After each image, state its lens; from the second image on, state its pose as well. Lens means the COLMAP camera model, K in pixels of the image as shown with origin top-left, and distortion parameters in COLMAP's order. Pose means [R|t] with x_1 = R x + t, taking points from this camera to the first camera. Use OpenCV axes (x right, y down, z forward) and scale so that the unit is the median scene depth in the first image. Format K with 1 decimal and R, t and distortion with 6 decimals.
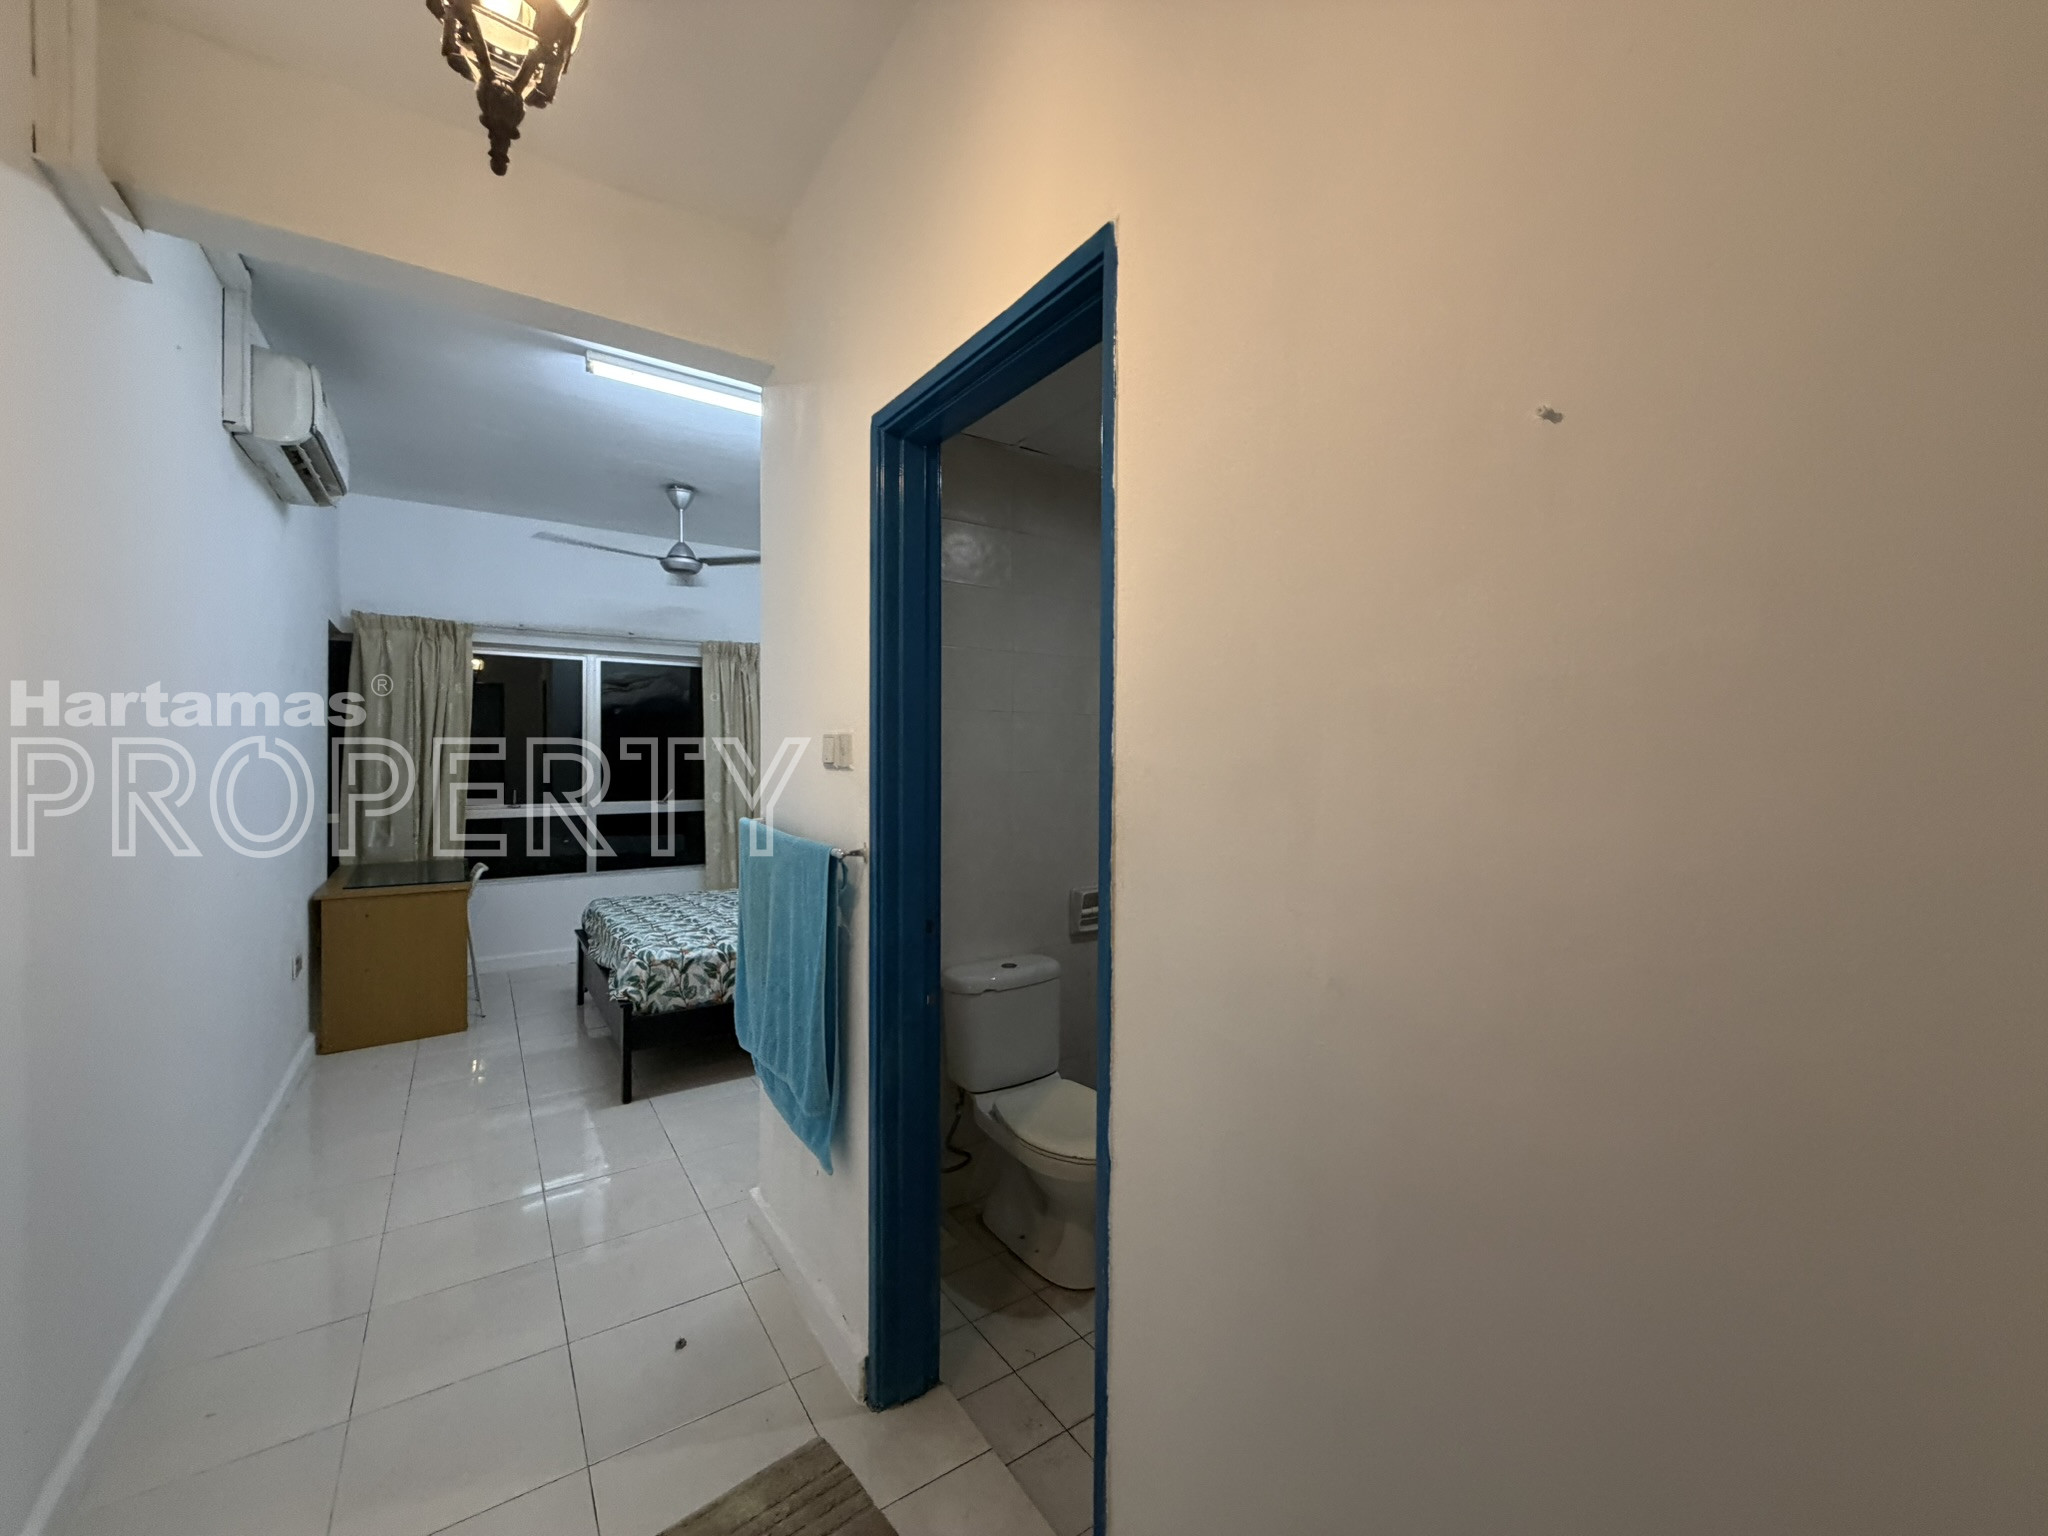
lens RADIAL K [[820.4, 0, 1023.5], [0, 820.4, 763.0], [0, 0, 1]] dist [0.003824, -0.001243]
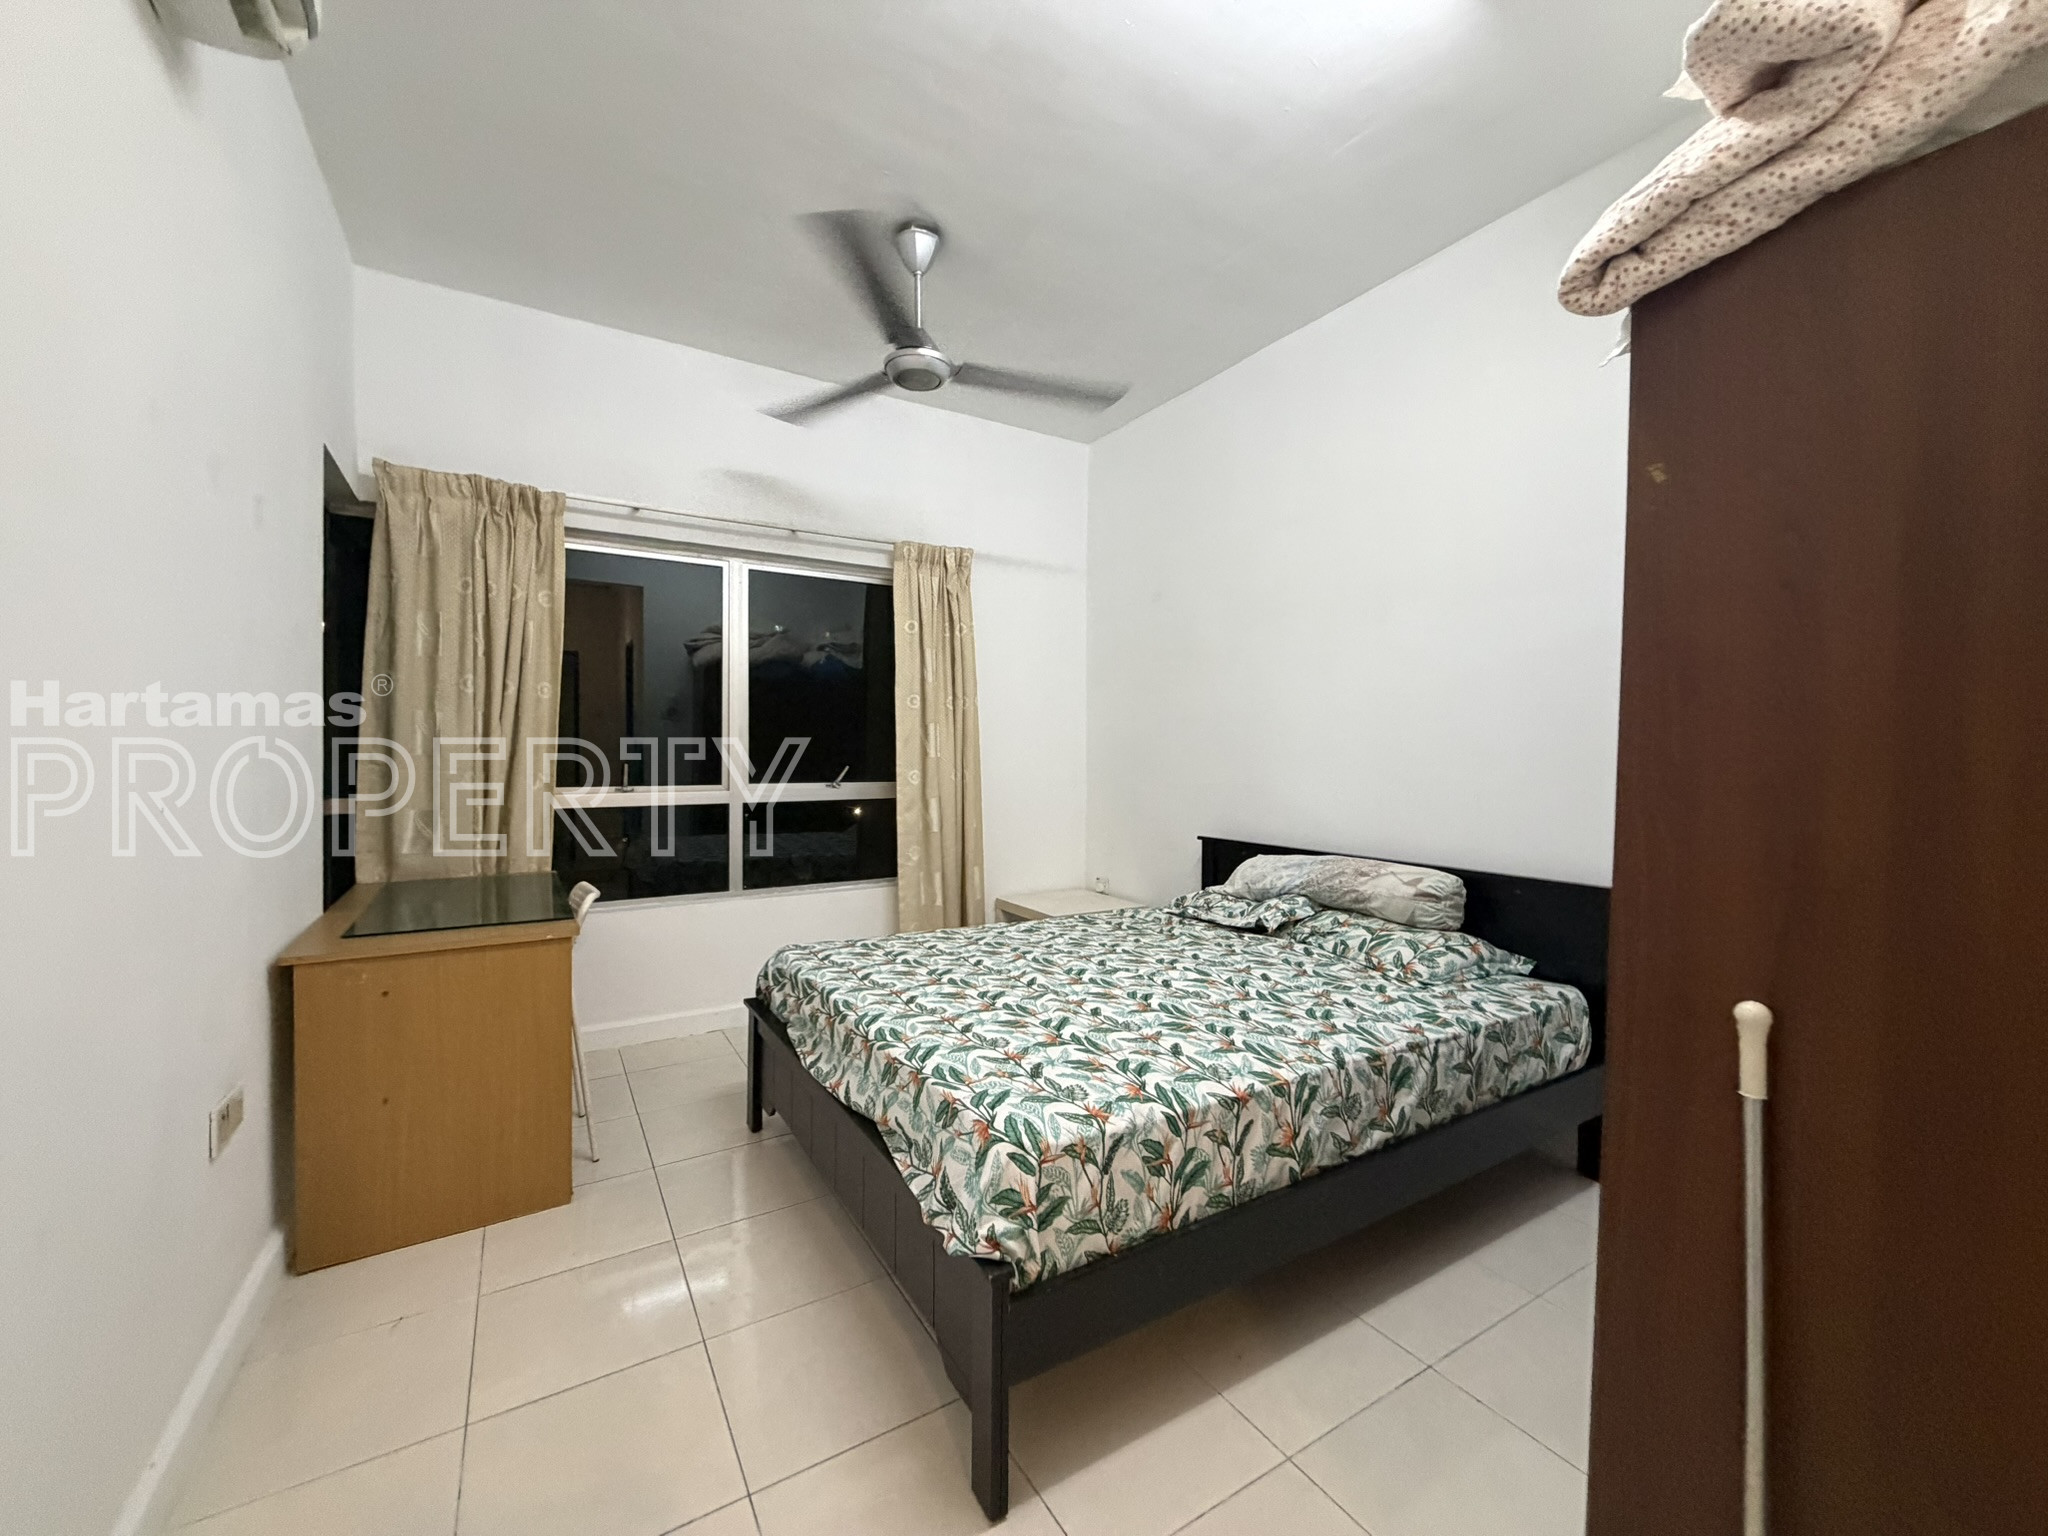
lens RADIAL K [[820.4, 0, 1026.0], [0, 820.4, 763.2], [0, 0, 1]] dist [0.003824, -0.001243]
pose [[0.998819, -0.001539, -0.048558, -0.310187], [0.001631, 0.999997, 0.001863, 0.035664], [0.048555, -0.001940, 0.998819, 0.420011]]
